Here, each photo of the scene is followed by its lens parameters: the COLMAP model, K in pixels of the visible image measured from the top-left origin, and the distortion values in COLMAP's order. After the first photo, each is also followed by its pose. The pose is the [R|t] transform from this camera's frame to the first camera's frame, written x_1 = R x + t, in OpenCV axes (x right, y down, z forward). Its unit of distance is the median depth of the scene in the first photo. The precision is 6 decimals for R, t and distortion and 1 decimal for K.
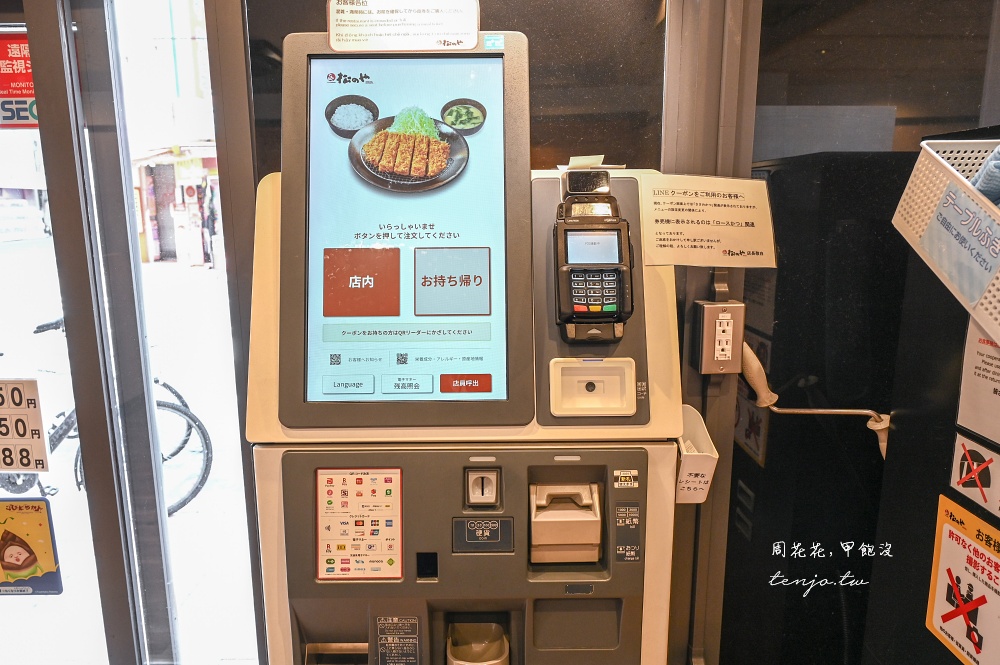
lens RADIAL K [[675.3, 0, 500.0], [0, 675.3, 332.5], [0, 0, 1]] dist [0.003346, 0.000512]
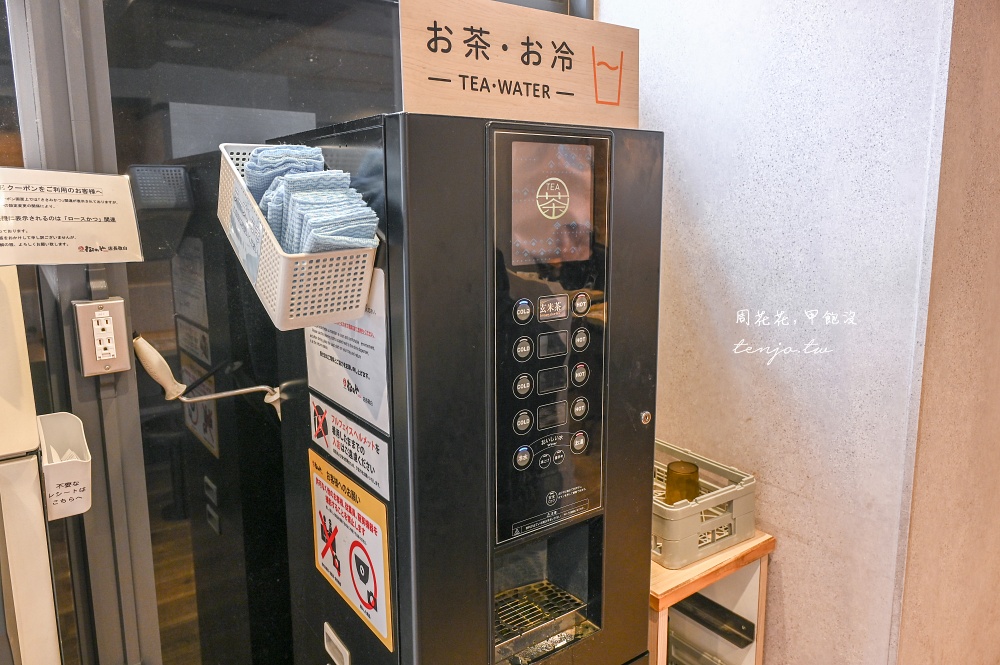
lens RADIAL K [[681.2, 0, 501.1], [0, 681.2, 300.1], [0, 0, 1]] dist [0.005575, 0.001283]
pose [[0.809284, -0.090793, 0.580359, 0.243573], [0.116156, 0.993209, -0.006593, 0.031006], [-0.575819, 0.072748, 0.814334, -0.140011]]
